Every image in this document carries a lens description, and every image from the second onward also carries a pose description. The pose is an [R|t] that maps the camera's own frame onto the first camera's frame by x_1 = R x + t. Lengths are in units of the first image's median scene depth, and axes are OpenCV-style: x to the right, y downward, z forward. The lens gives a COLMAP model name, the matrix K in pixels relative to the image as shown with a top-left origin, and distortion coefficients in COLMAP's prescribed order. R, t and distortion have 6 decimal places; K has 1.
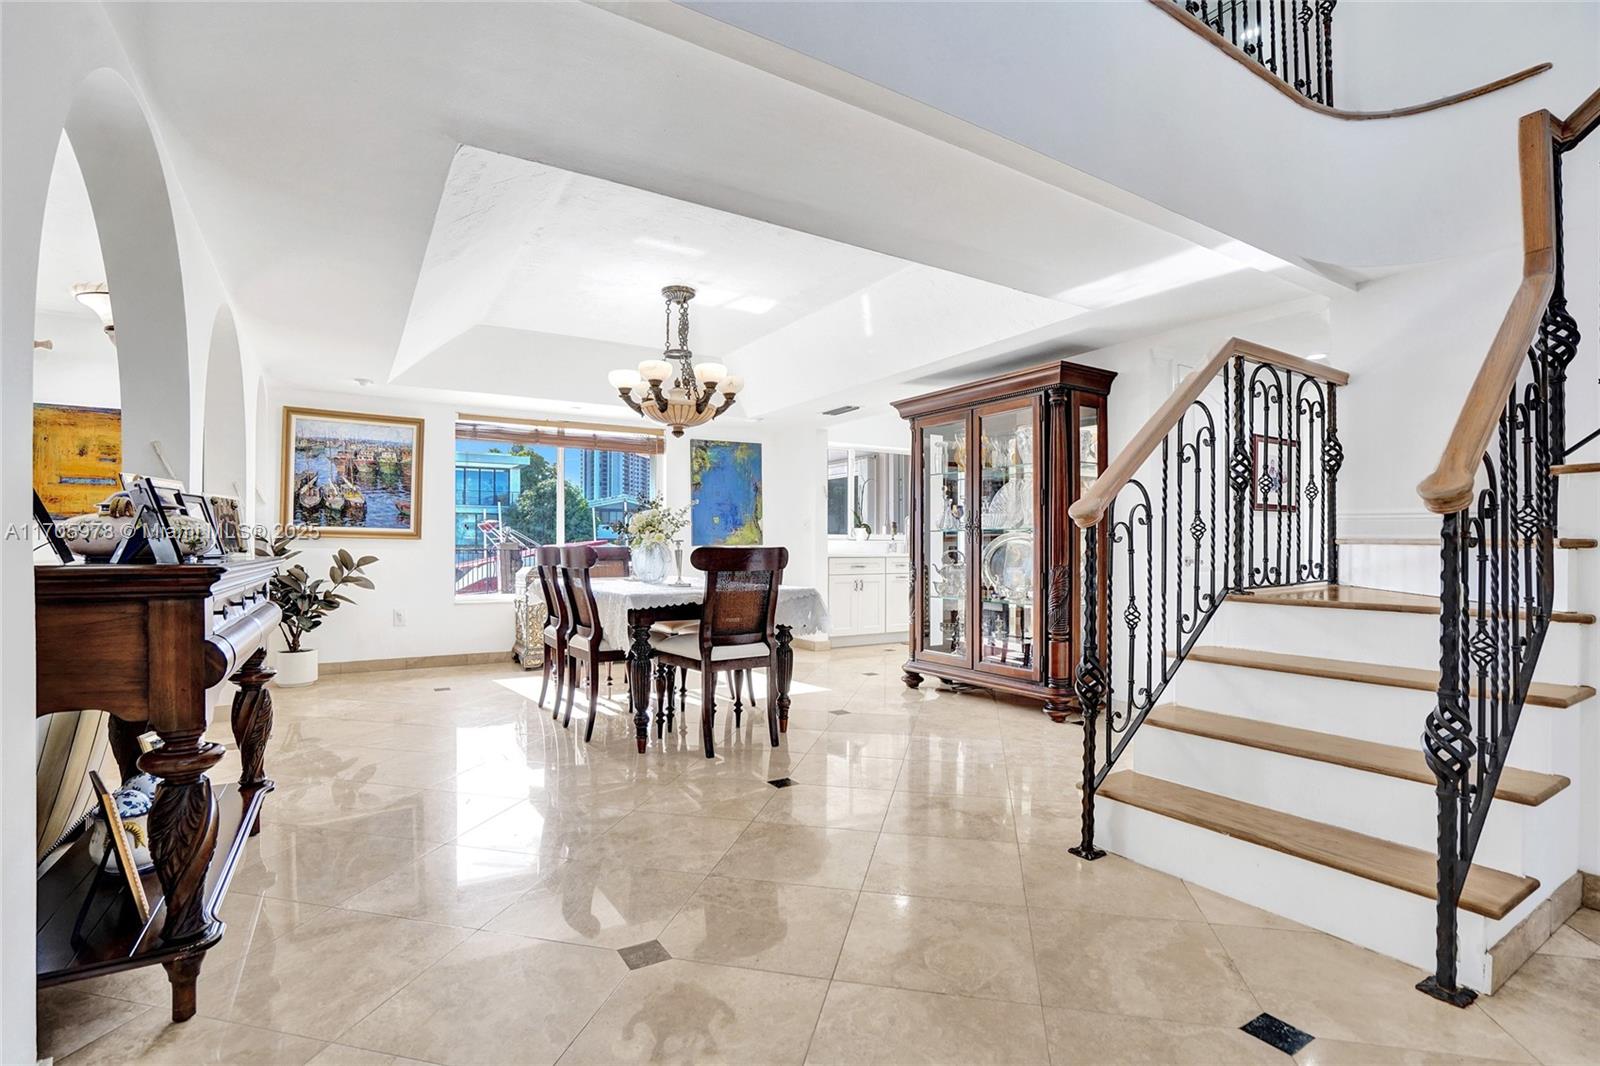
lens RADIAL K [[769.2, 0, 800.2], [0, 769.2, 549.5], [0, 0, 1]] dist [-0.051201, 0.012900]
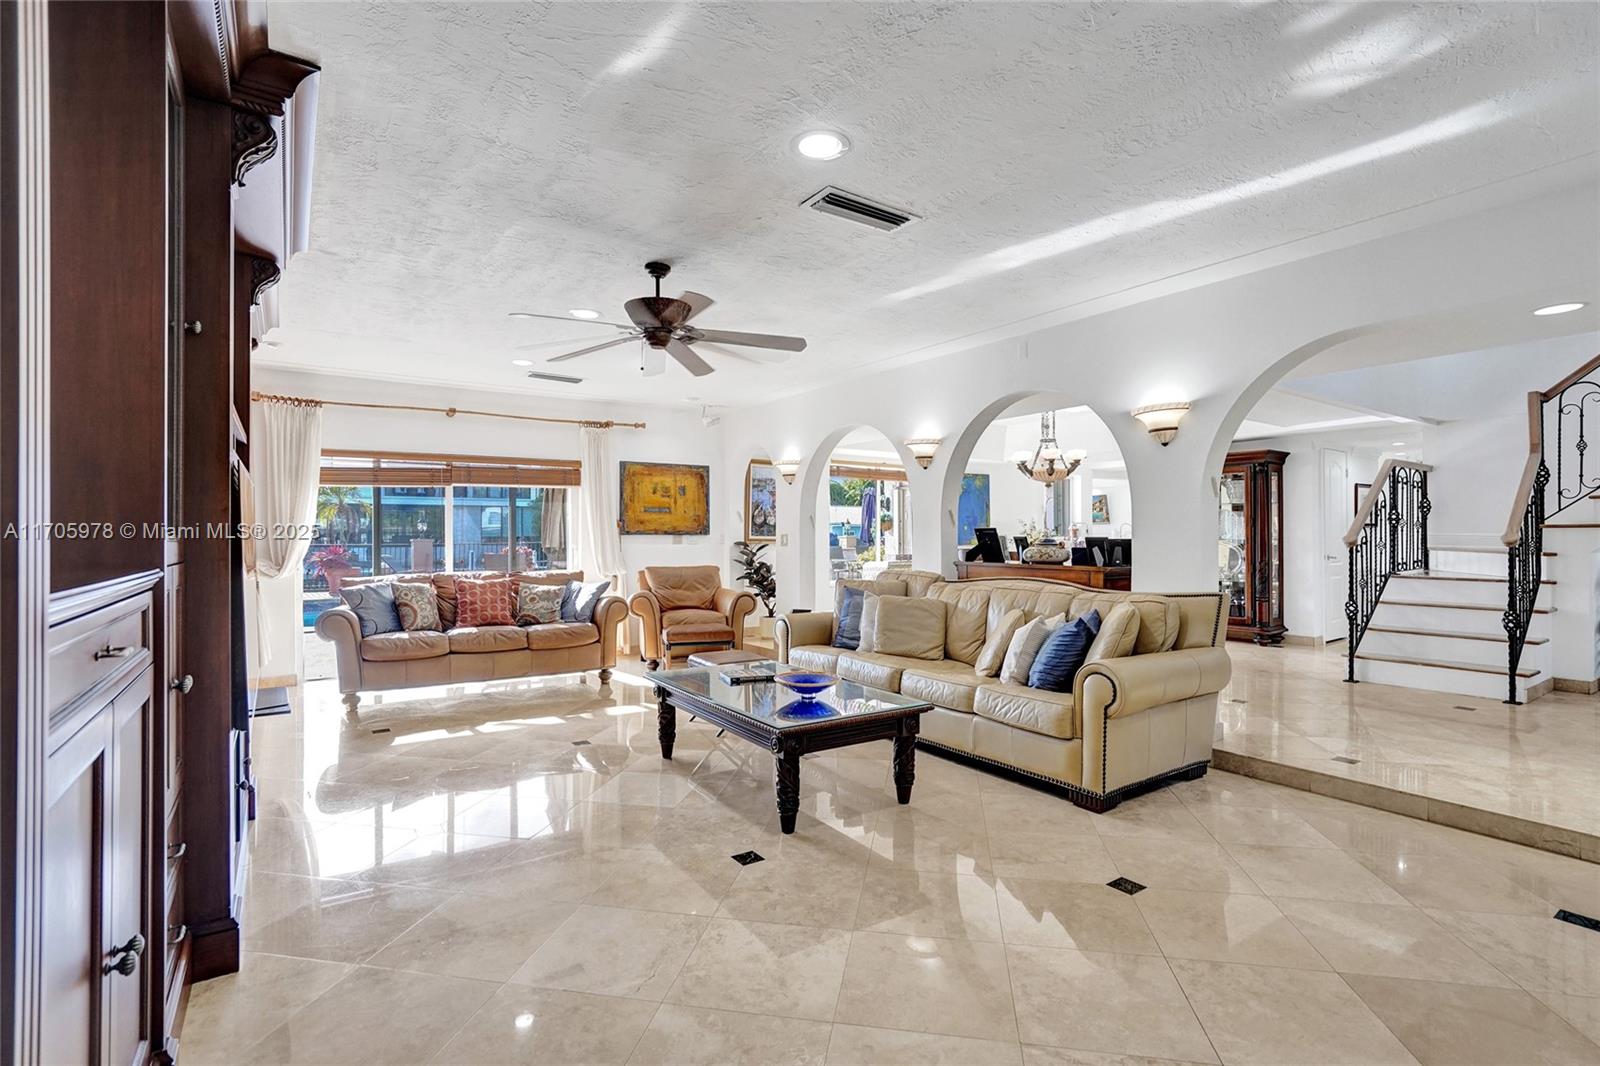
lens RADIAL K [[762.1, 0, 800.0], [0, 762.1, 533.0], [0, 0, 1]] dist [-0.039211, 0.012568]
pose [[0.999196, -0.003130, 0.039977, -1.430539], [0.003351, 0.999979, -0.005471, -0.064865], [-0.039959, 0.005601, 0.999186, -1.274996]]
